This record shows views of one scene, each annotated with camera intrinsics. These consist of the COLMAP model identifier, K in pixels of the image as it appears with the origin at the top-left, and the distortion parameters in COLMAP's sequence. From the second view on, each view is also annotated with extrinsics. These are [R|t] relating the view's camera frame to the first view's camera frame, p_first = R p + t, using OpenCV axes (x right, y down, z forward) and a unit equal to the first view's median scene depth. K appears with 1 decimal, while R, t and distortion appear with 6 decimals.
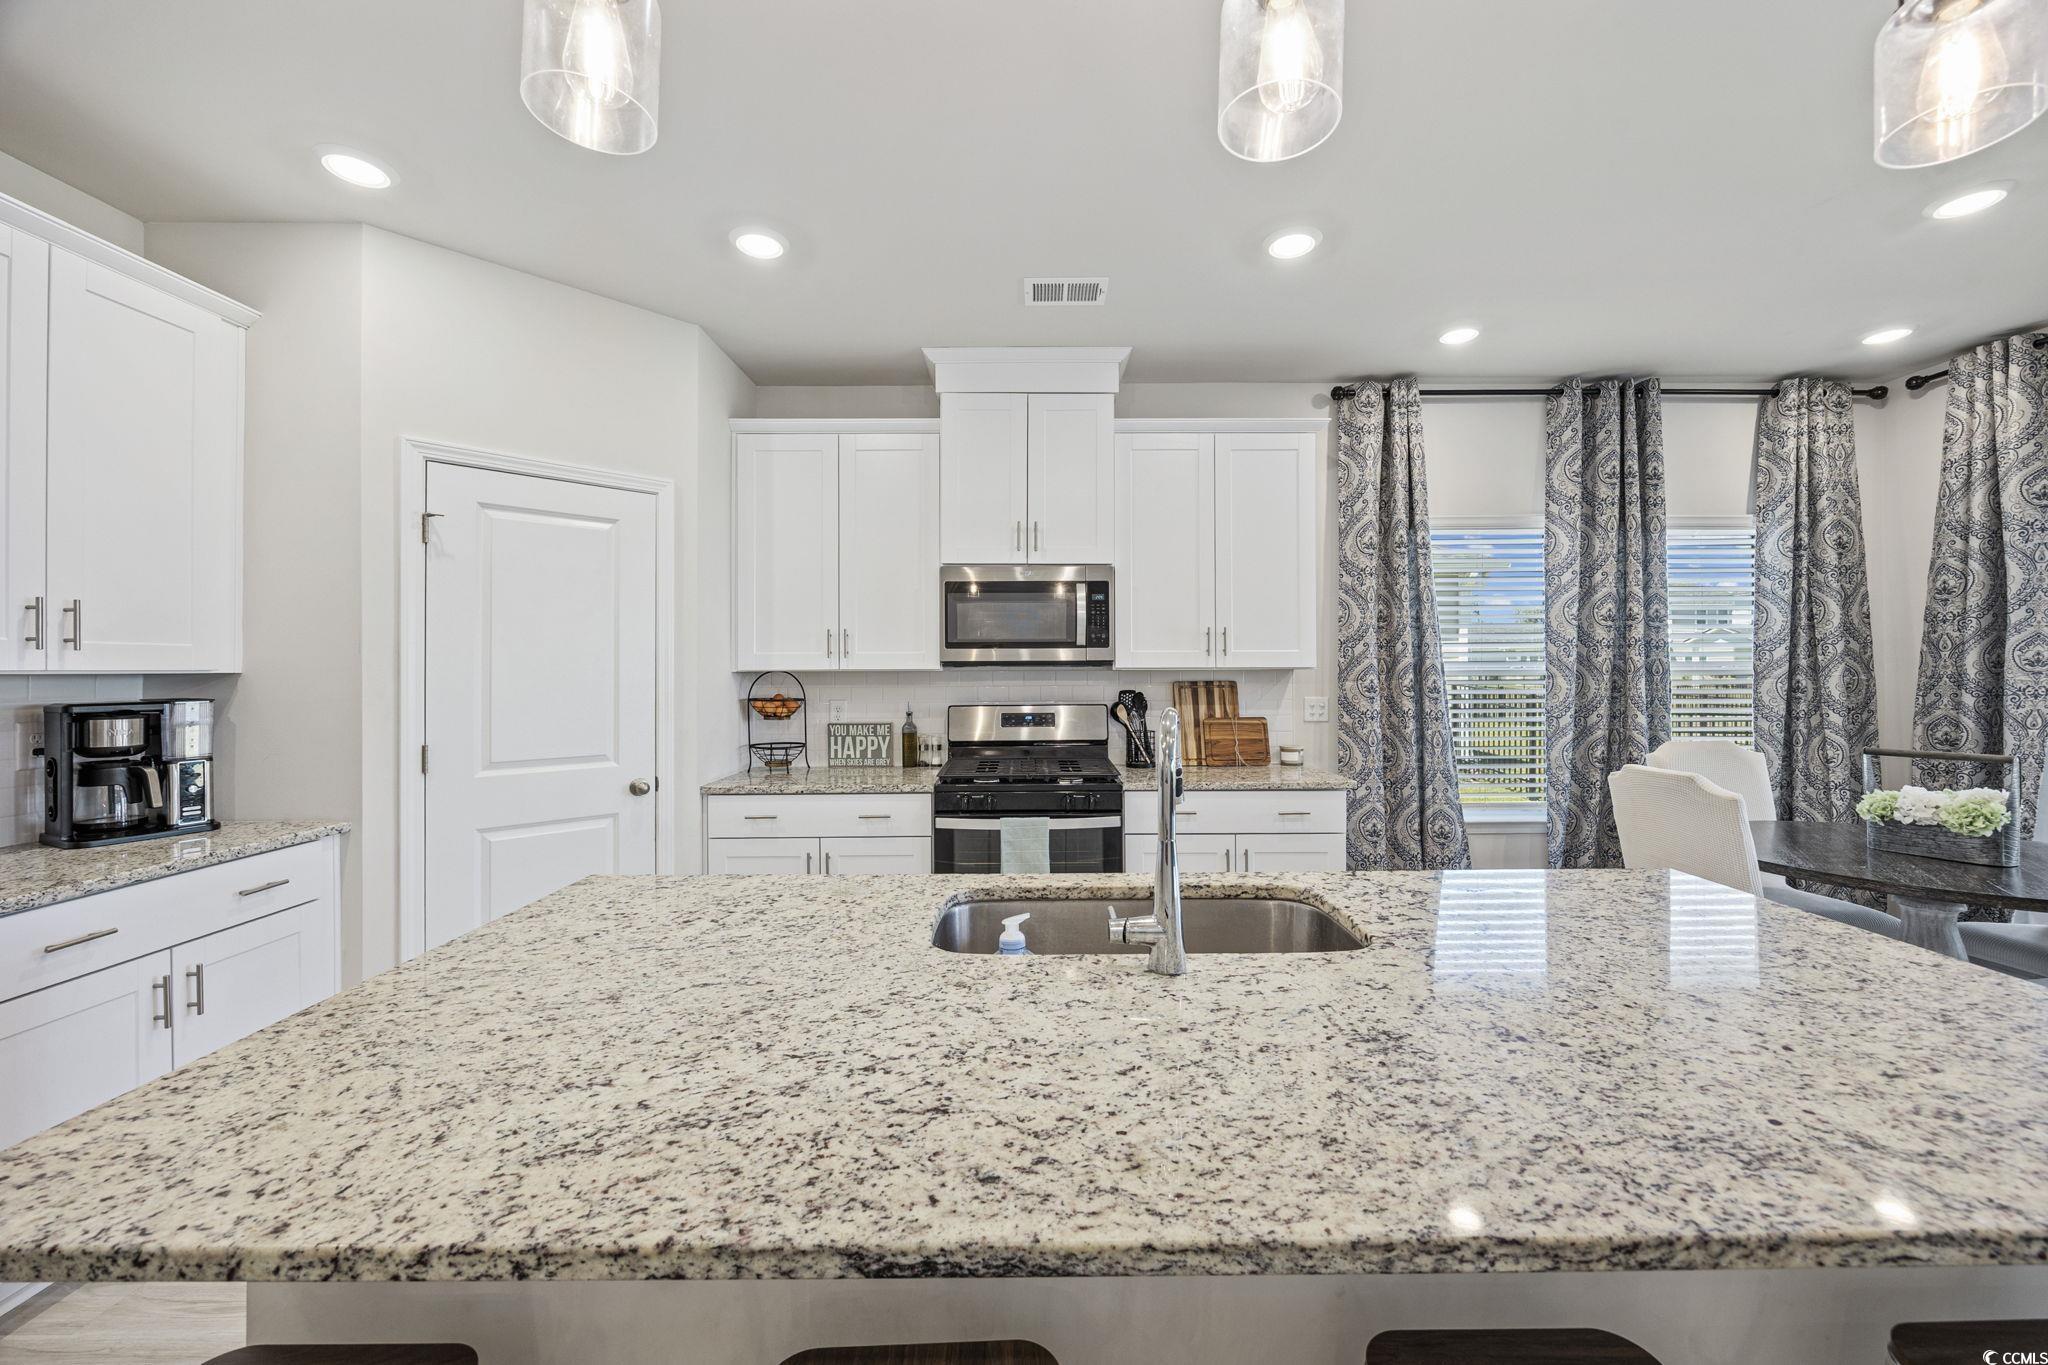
lens RADIAL K [[783.3, 0, 1034.2], [0, 783.3, 665.8], [0, 0, 1]] dist [-0.002235, -0.000333]
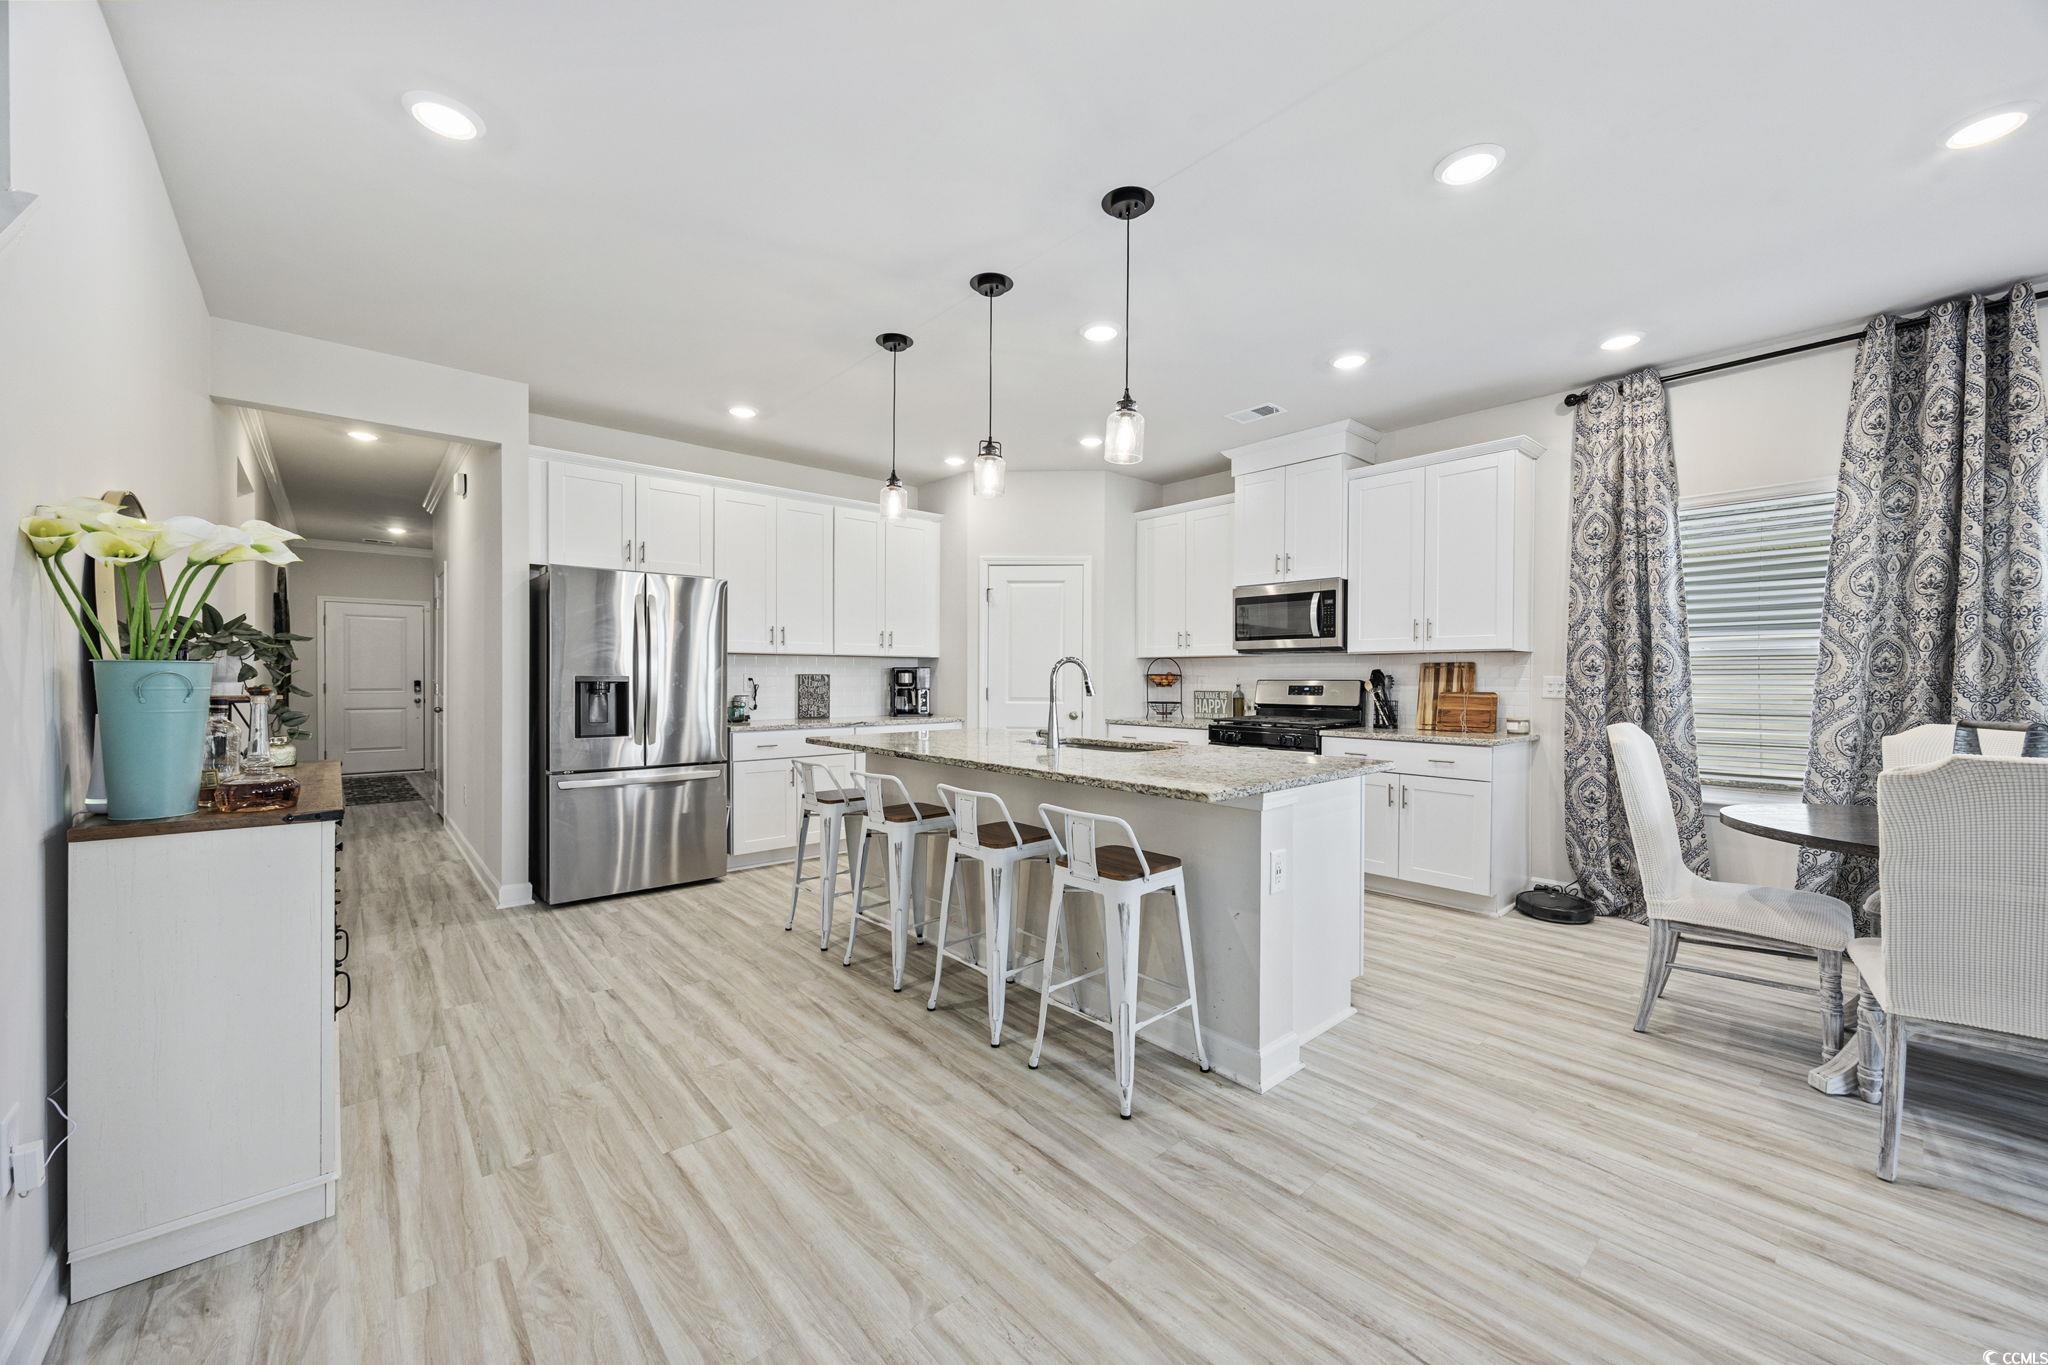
lens RADIAL K [[783.3, 0, 1037.6], [0, 783.3, 683.3], [0, 0, 1]] dist [-0.002235, -0.000333]
pose [[0.664171, 0.012655, -0.747474, 0.729628], [-0.001499, 0.999877, 0.015596, 0.034901], [0.747579, -0.009238, 0.664108, -0.302157]]
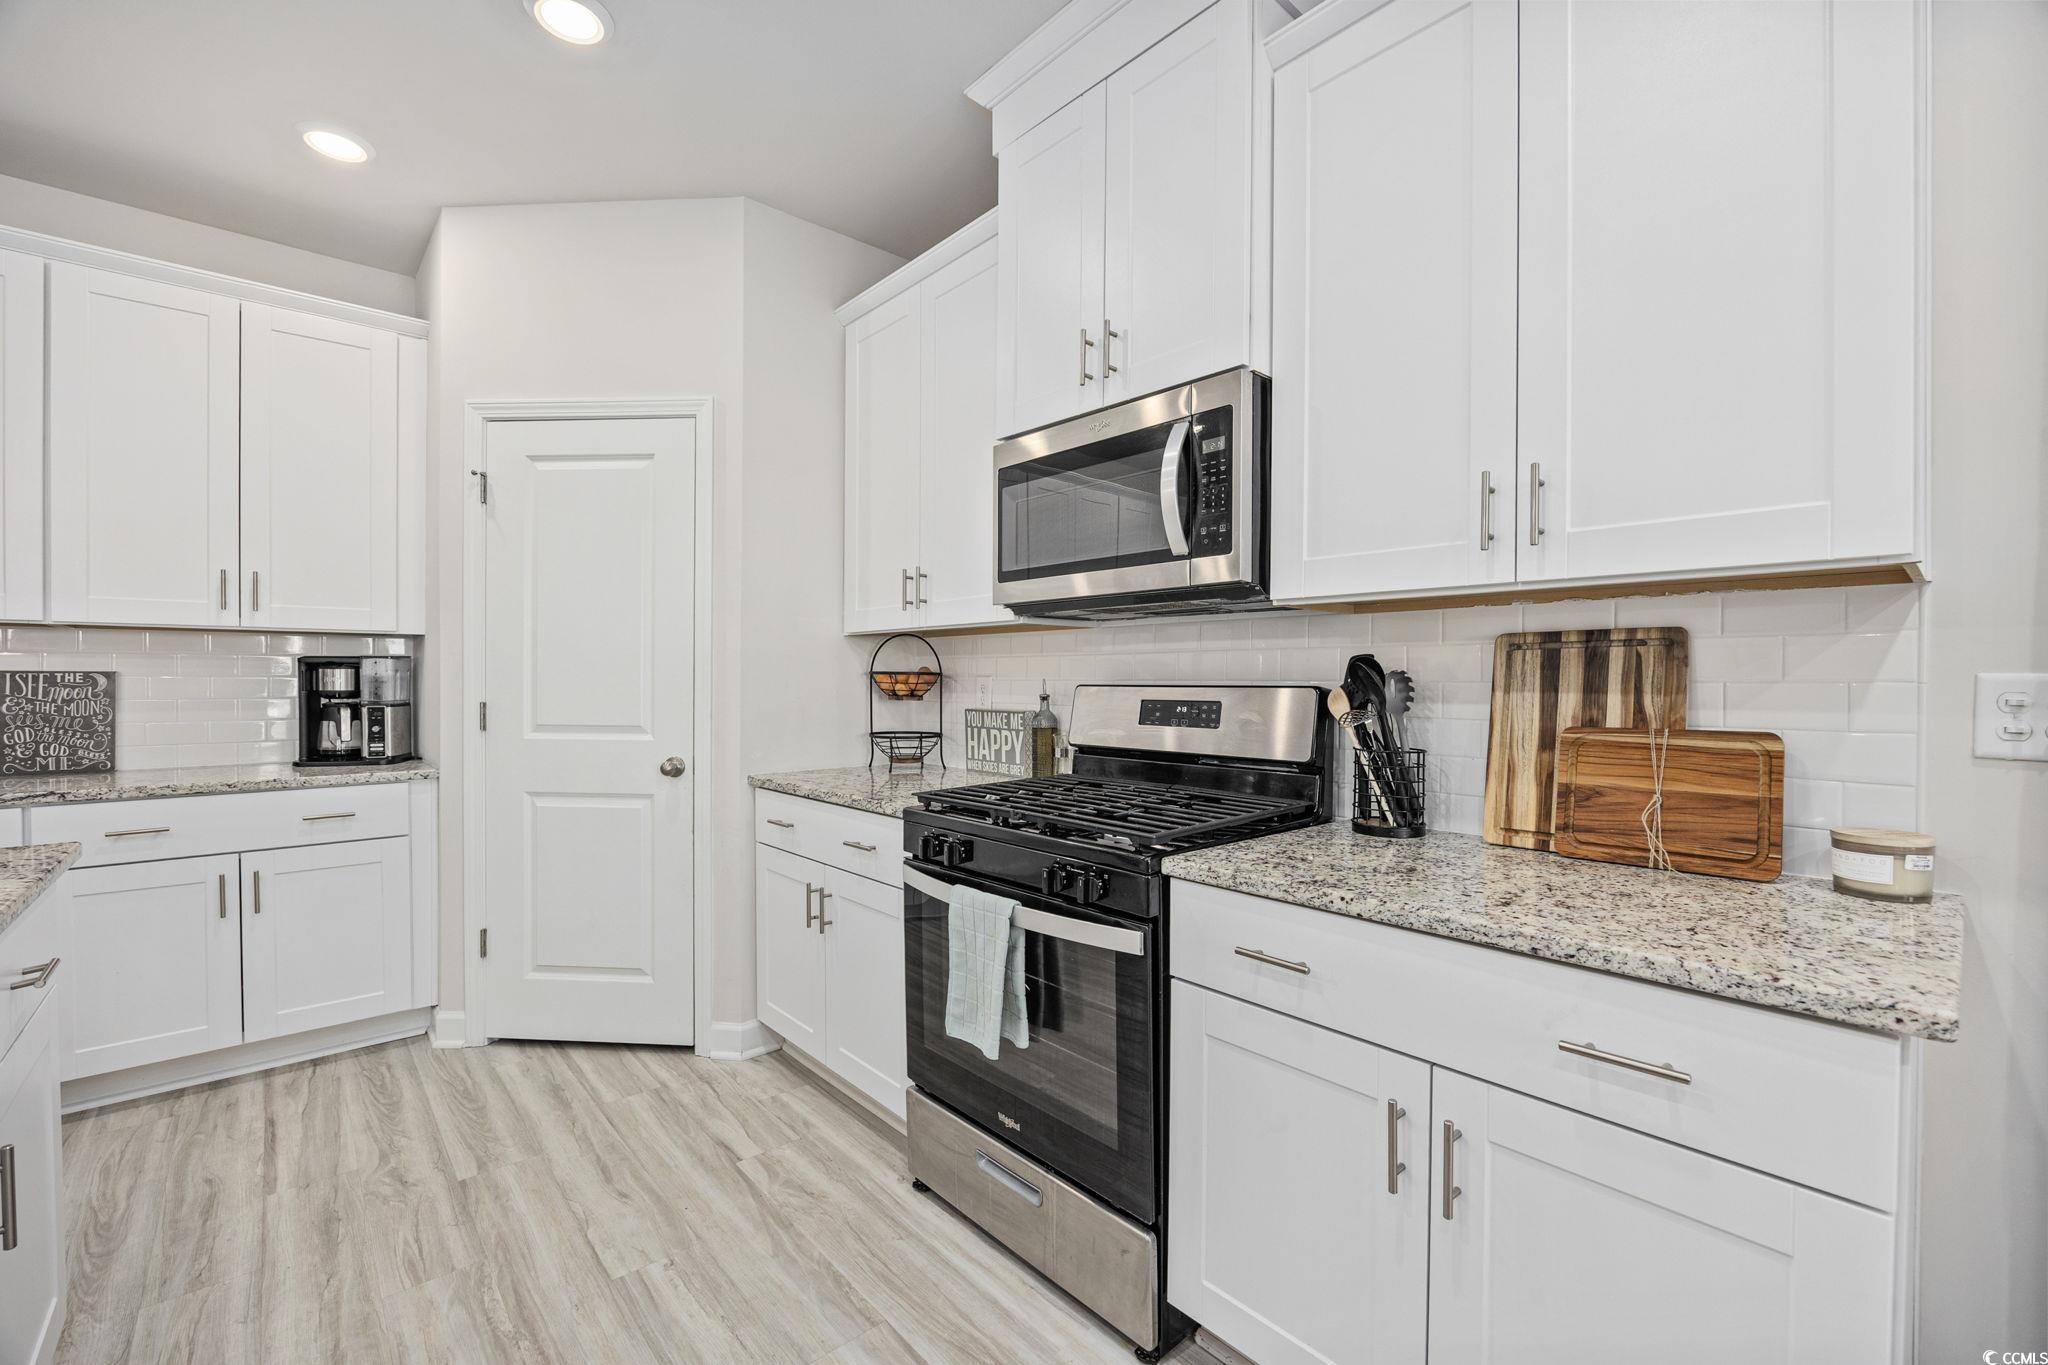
lens RADIAL K [[859.1, 0, 1034.5], [0, 859.1, 683.8], [0, 0, 1]] dist [-0.012882, 0.001367]
pose [[0.664404, 0.012108, -0.747275, 0.359509], [-0.001479, 0.999888, 0.014887, 0.040843], [0.747372, -0.008786, 0.664348, 0.545261]]
